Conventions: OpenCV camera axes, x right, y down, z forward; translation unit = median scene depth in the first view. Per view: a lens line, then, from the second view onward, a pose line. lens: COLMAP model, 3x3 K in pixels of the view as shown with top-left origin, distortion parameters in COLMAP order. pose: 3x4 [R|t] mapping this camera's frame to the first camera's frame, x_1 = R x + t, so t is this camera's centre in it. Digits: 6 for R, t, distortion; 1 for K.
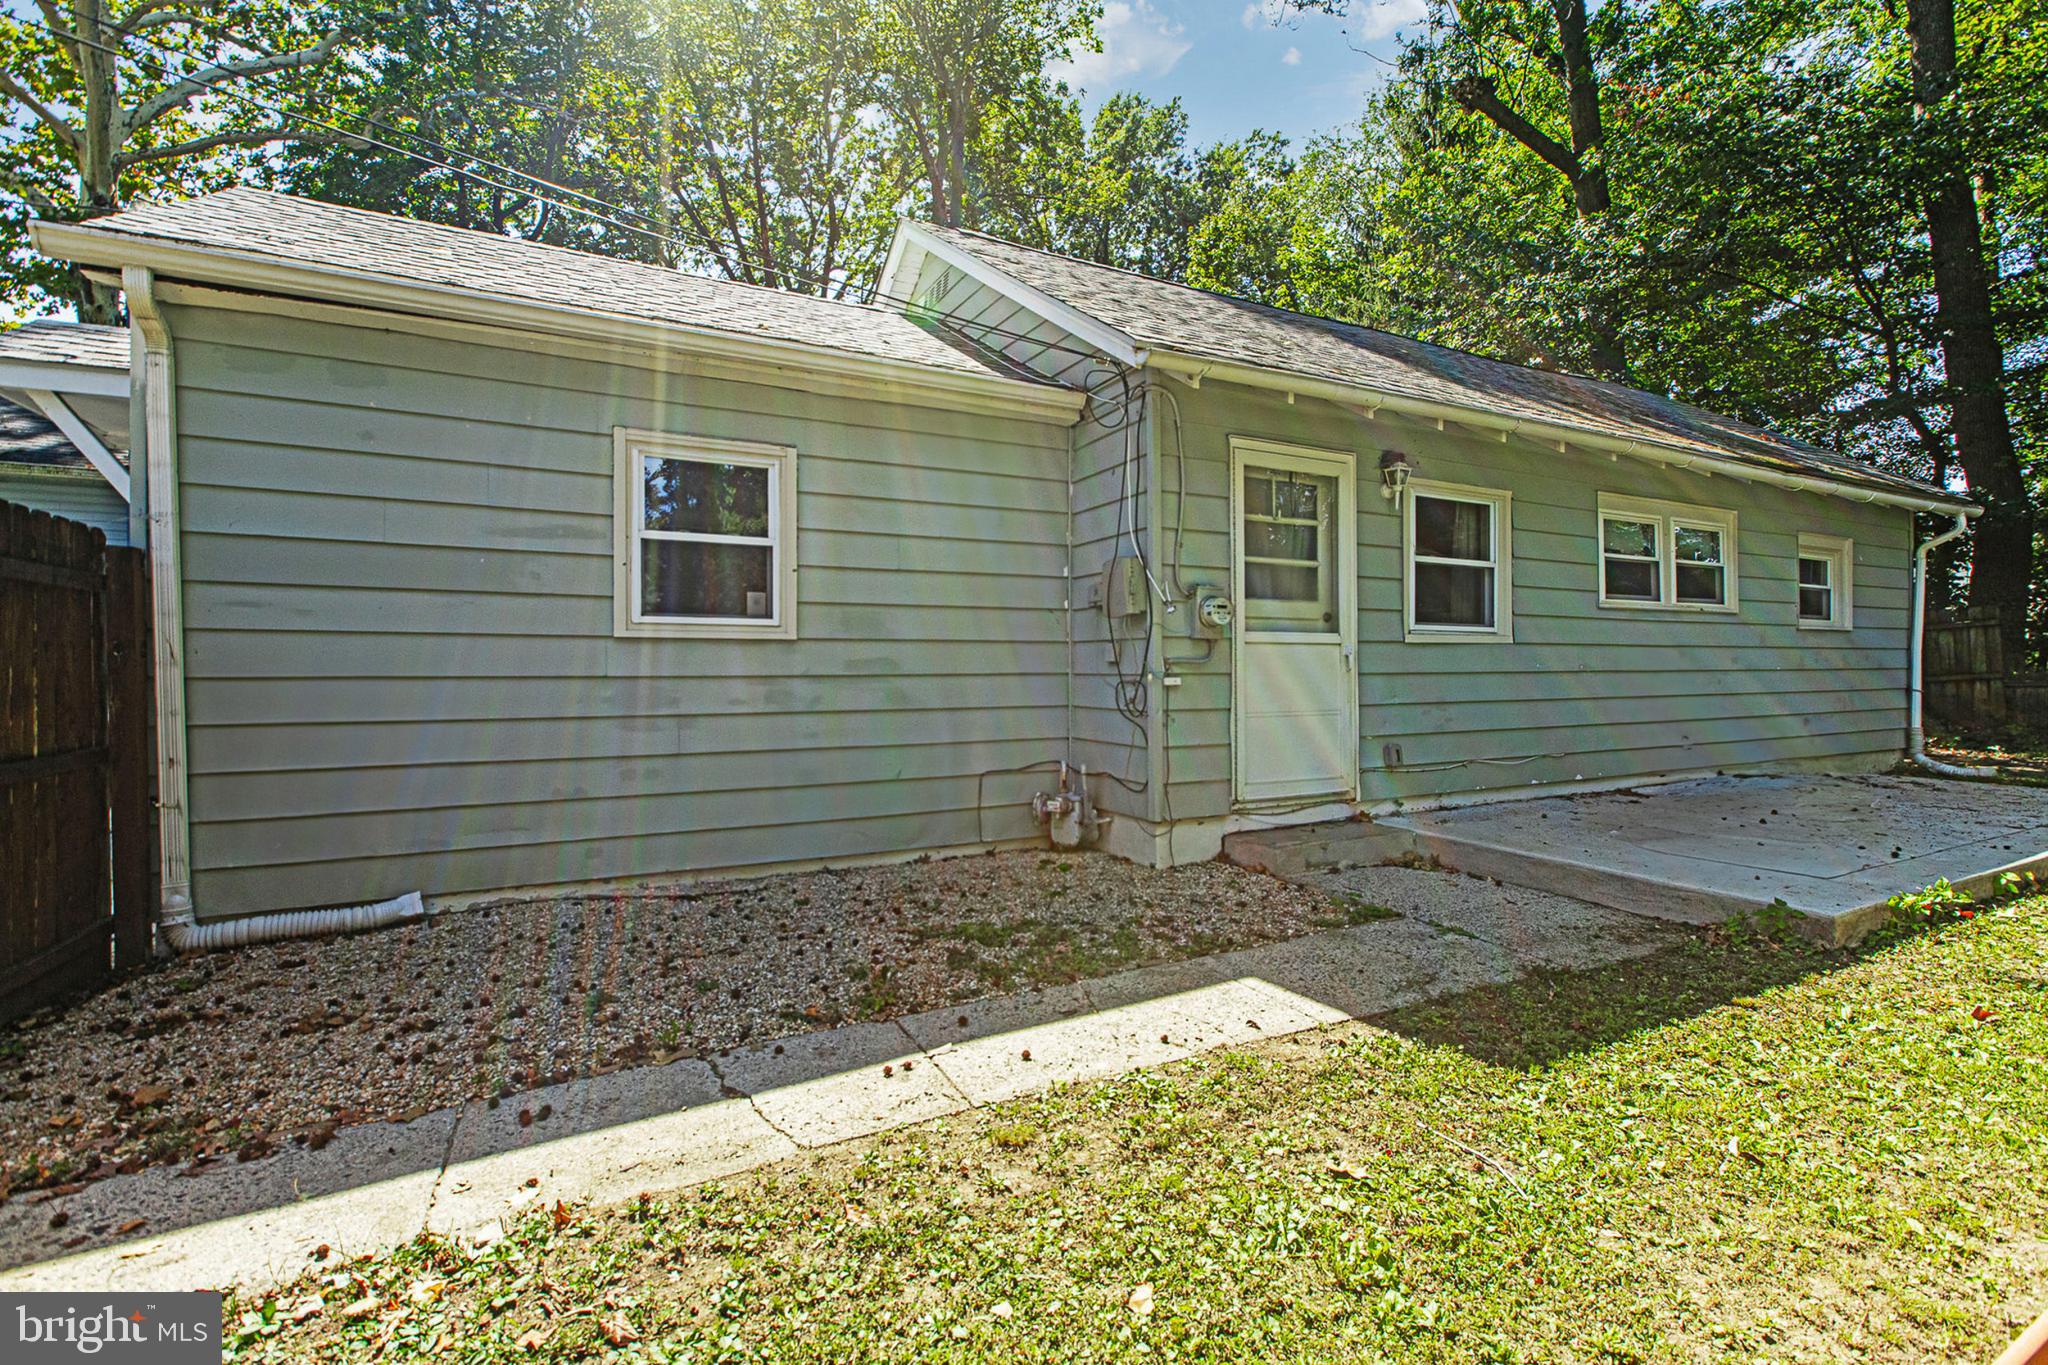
lens RADIAL K [[899.9, 0, 1031.3], [0, 899.9, 678.3], [0, 0, 1]] dist [0.000377, -0.000171]
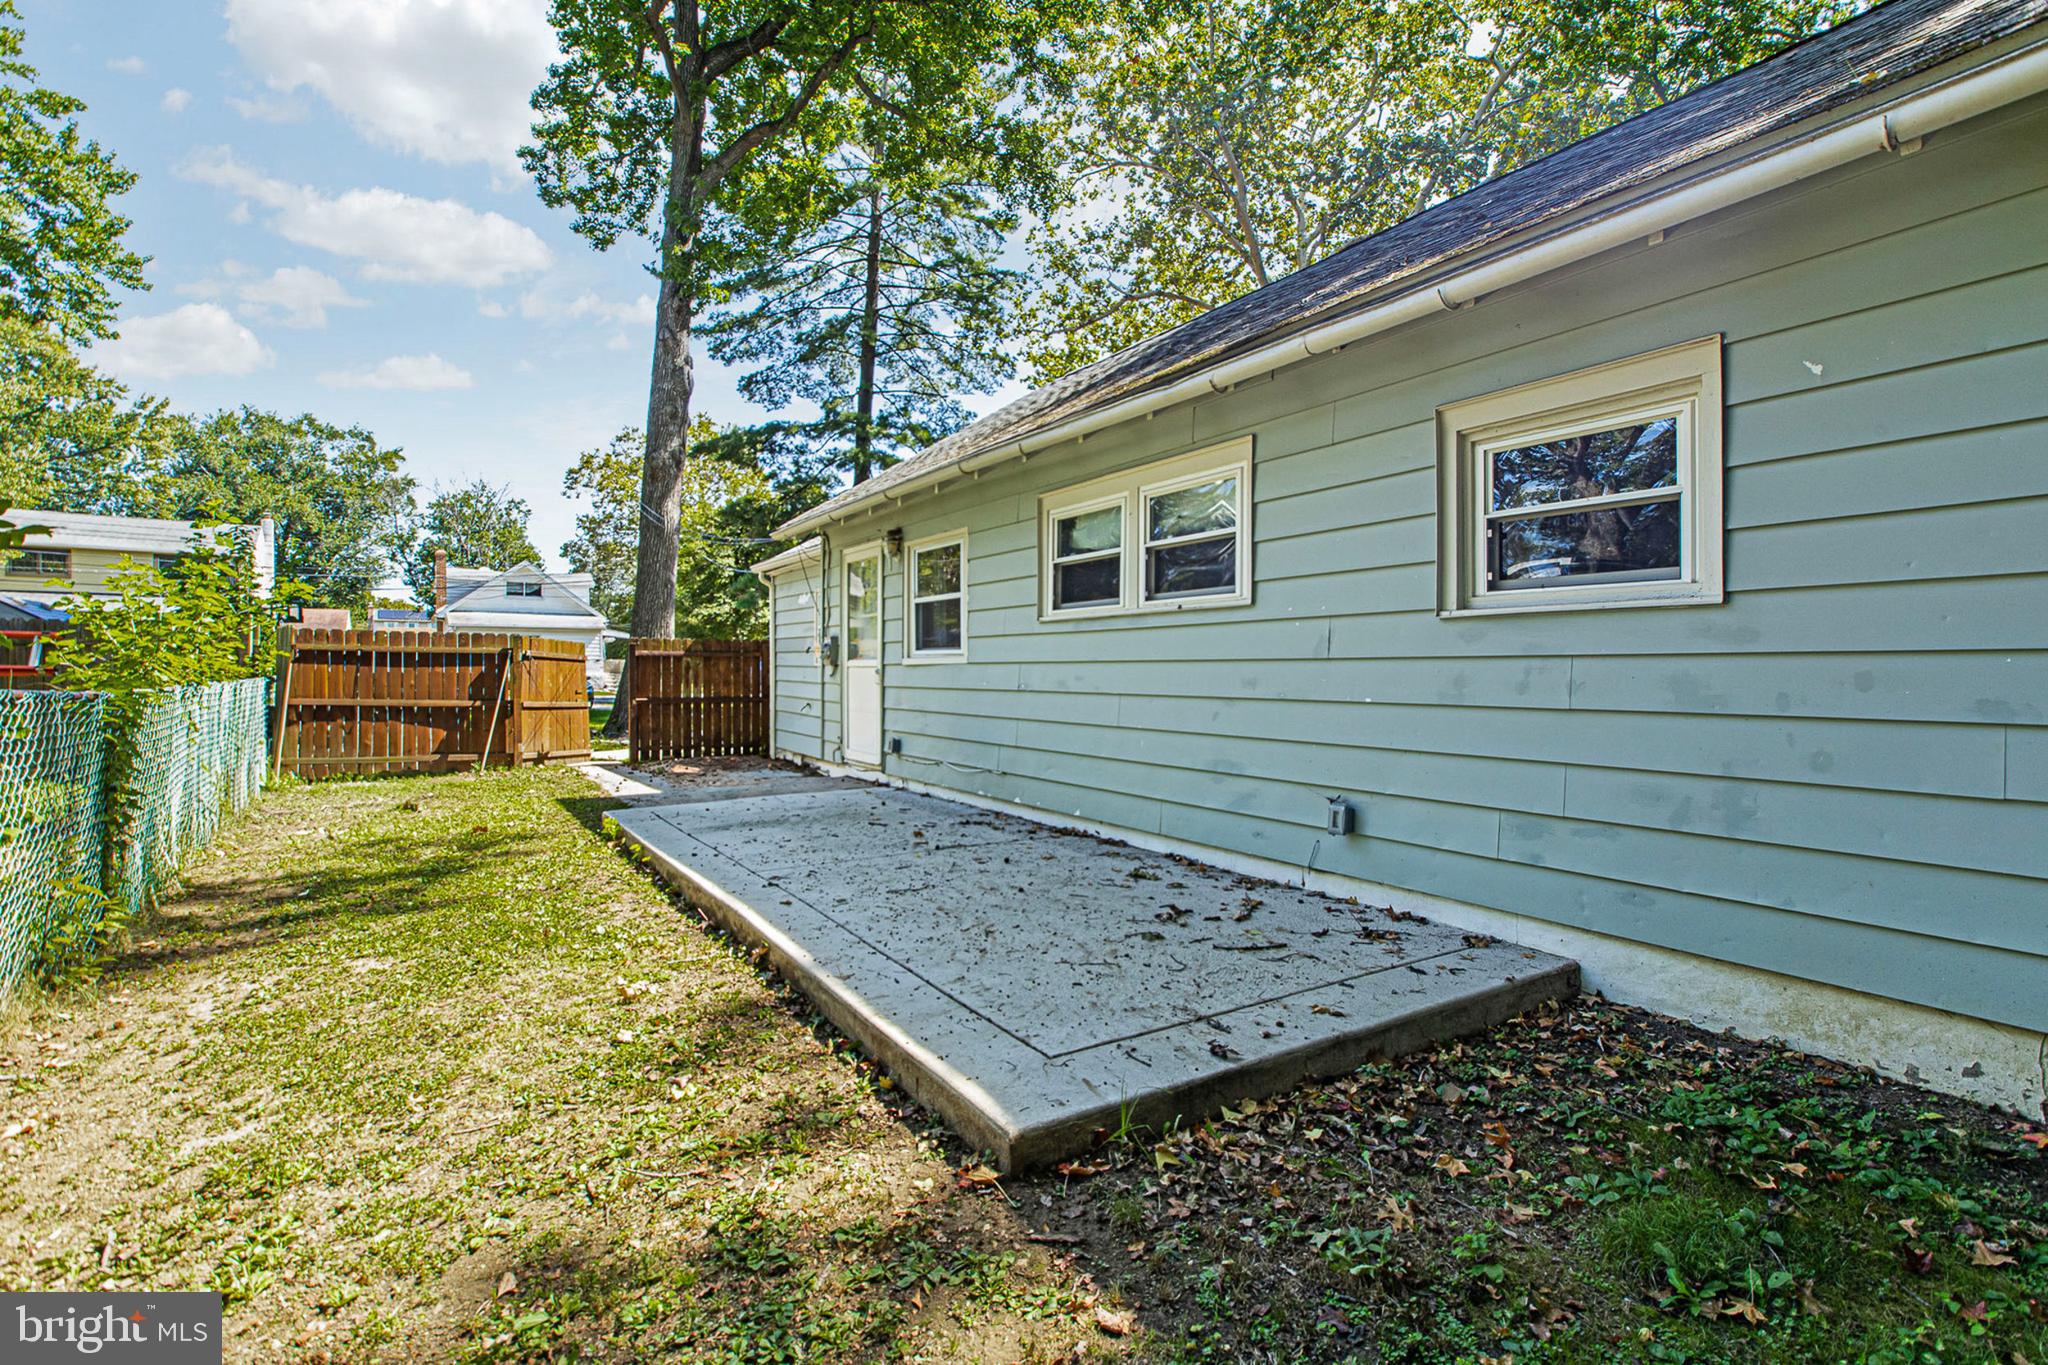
lens RADIAL K [[904.6, 0, 1021.3], [0, 904.6, 673.2], [0, 0, 1]] dist [0.007766, -0.004336]
pose [[0.106339, 0.006964, -0.994306, 1.797296], [-0.012446, 0.999906, 0.005672, -0.036251], [0.994252, 0.011772, 0.106416, 1.028711]]
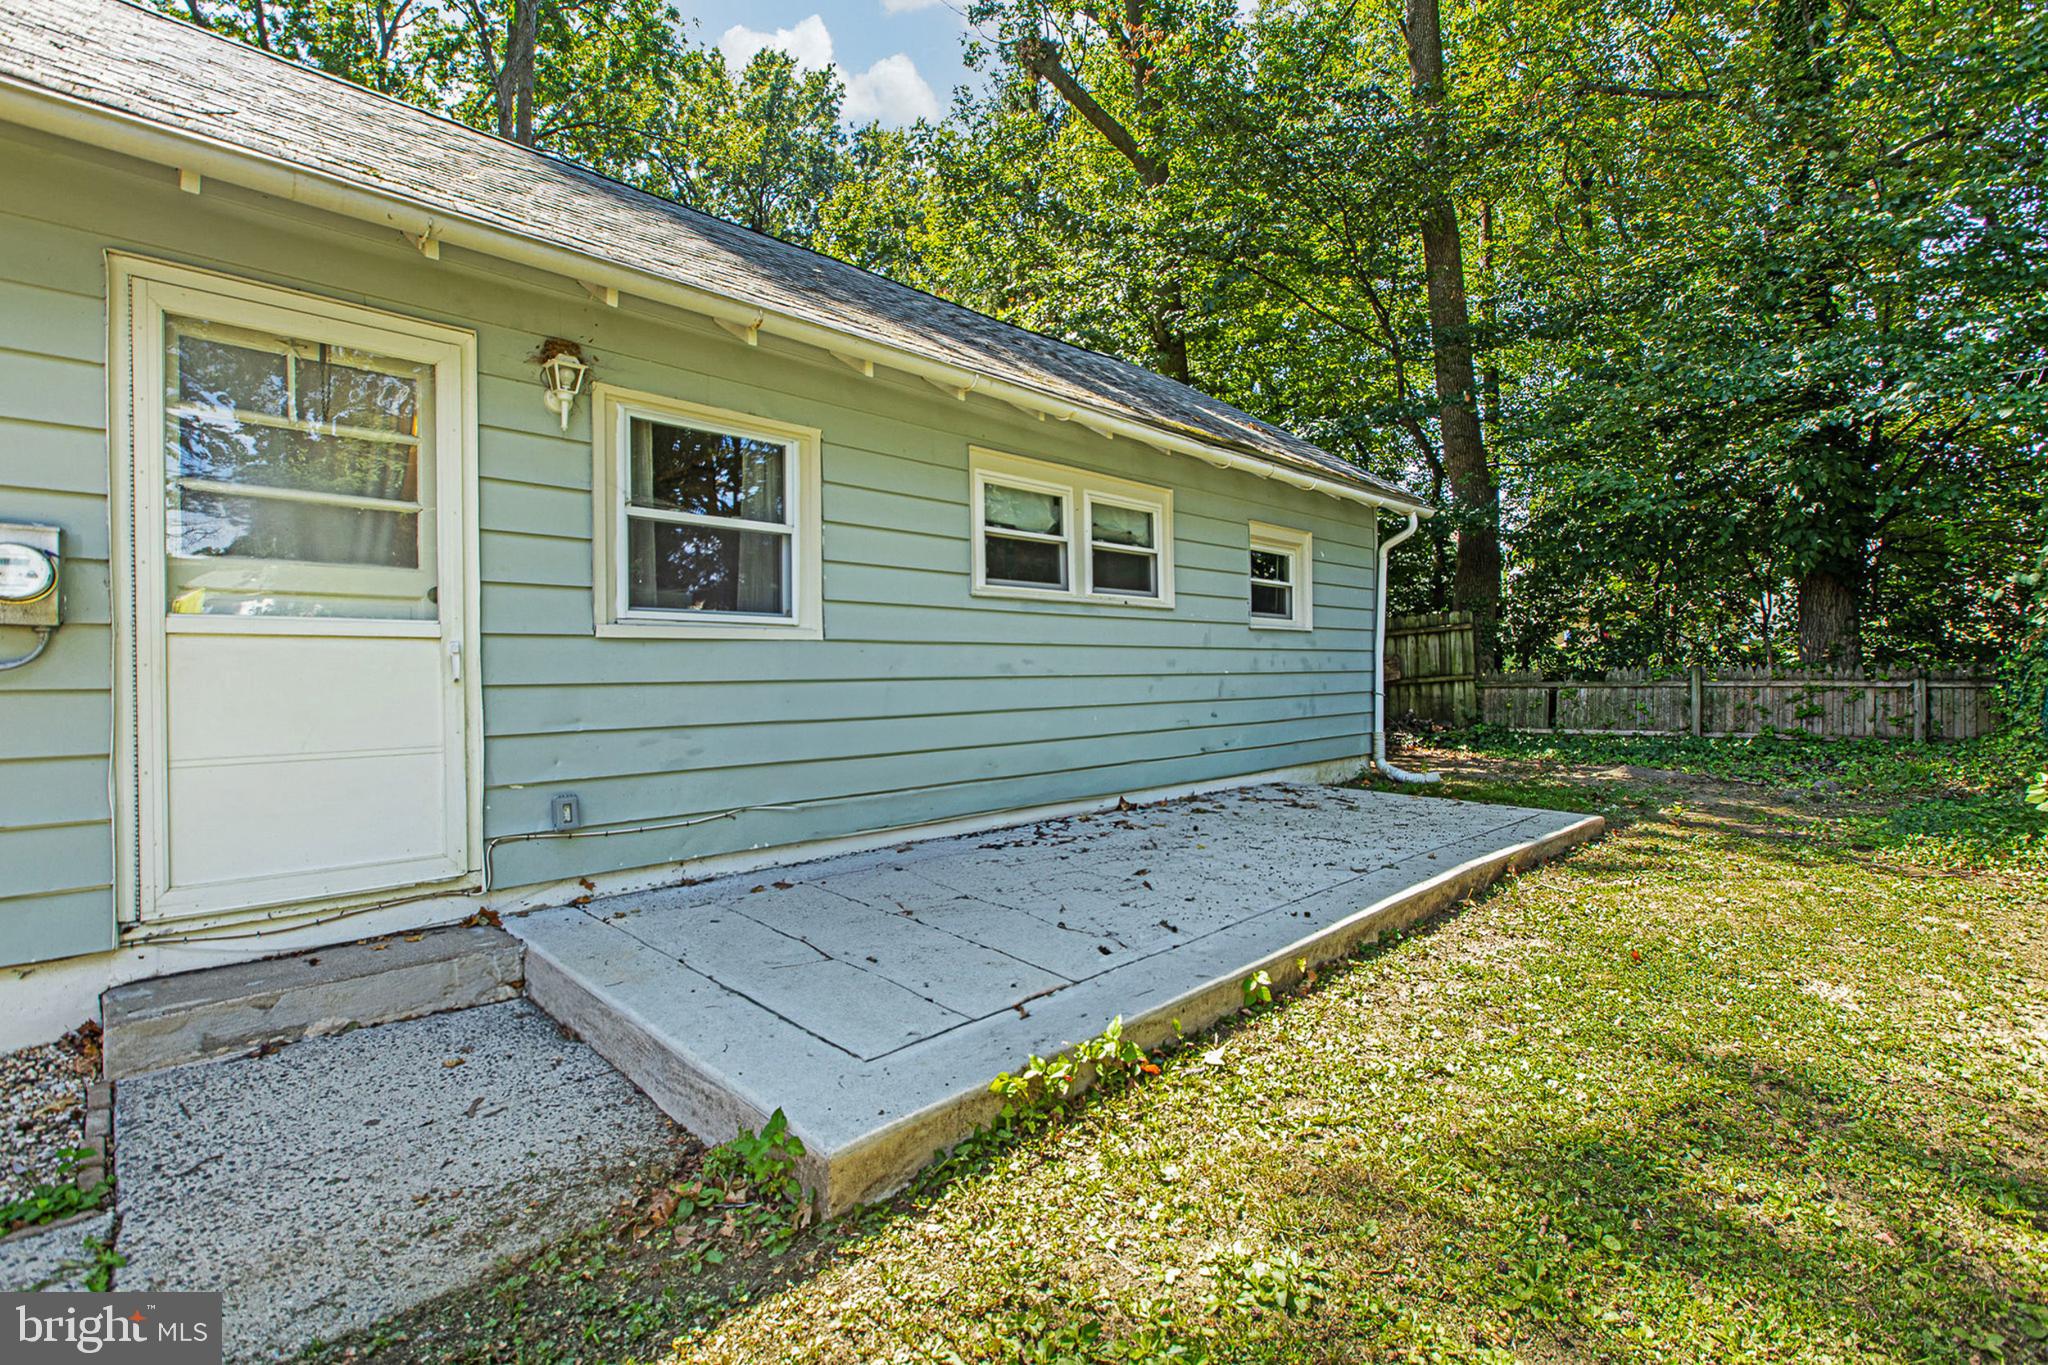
lens RADIAL K [[904.6, 0, 1021.3], [0, 904.6, 673.2], [0, 0, 1]] dist [0.007766, -0.004336]
pose [[0.956316, -0.003649, 0.292311, 0.515850], [0.005710, 0.999965, -0.006197, -0.007413], [-0.292278, 0.007595, 0.956303, 0.281858]]
